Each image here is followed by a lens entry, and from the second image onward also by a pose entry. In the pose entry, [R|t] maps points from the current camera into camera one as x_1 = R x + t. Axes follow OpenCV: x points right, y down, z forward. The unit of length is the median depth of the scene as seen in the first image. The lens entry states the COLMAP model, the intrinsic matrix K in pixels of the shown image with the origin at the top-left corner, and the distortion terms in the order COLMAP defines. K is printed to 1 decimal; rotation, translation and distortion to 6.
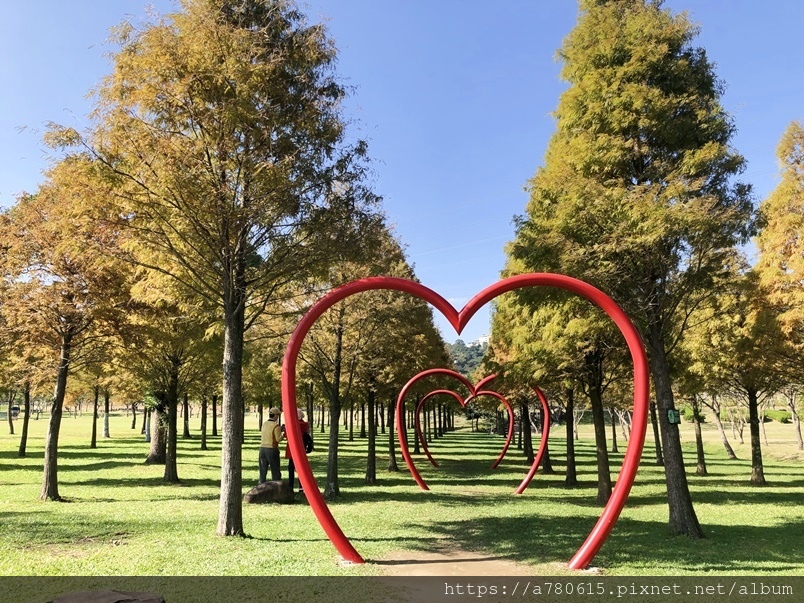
lens RADIAL K [[657.9, 0, 393.9], [0, 657.9, 286.9], [0, 0, 1]] dist [0.026527, -0.016627]
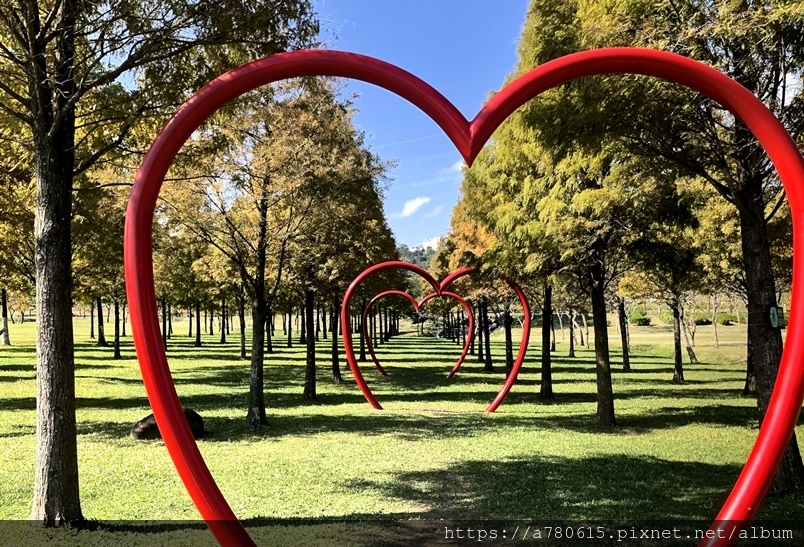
lens RADIAL K [[655.0, 0, 408.5], [0, 655.0, 295.4], [0, 0, 1]] dist [0.029968, -0.016074]
pose [[0.993900, 0.000335, 0.110285, -0.002844], [-0.017408, 0.987936, 0.153882, 0.040312], [-0.108903, -0.154863, 0.981915, 0.202356]]
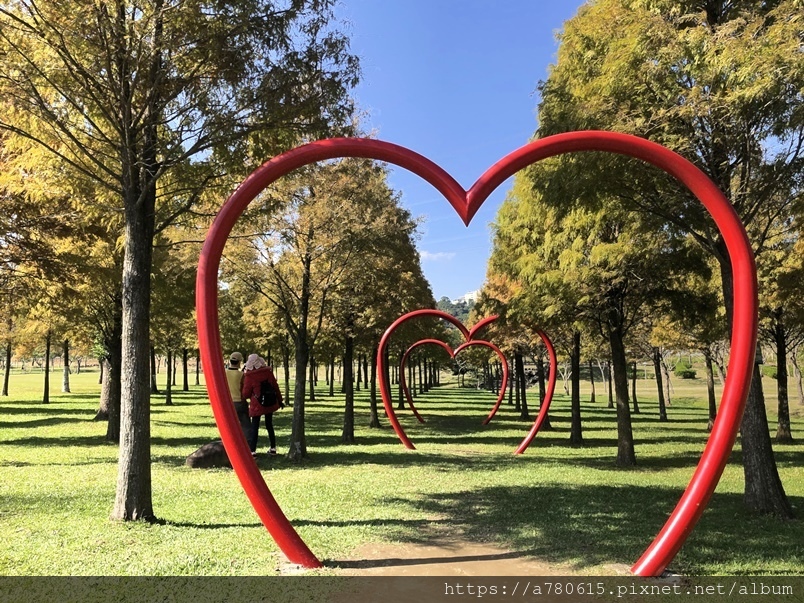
lens RADIAL K [[657.9, 0, 406.2], [0, 657.9, 297.9], [0, 0, 1]] dist [0.026527, -0.016627]
pose [[0.999120, 0.007075, 0.041338, 0.004343], [-0.010279, 0.996915, 0.077814, 0.040507], [-0.040660, -0.078171, 0.996110, 0.146972]]
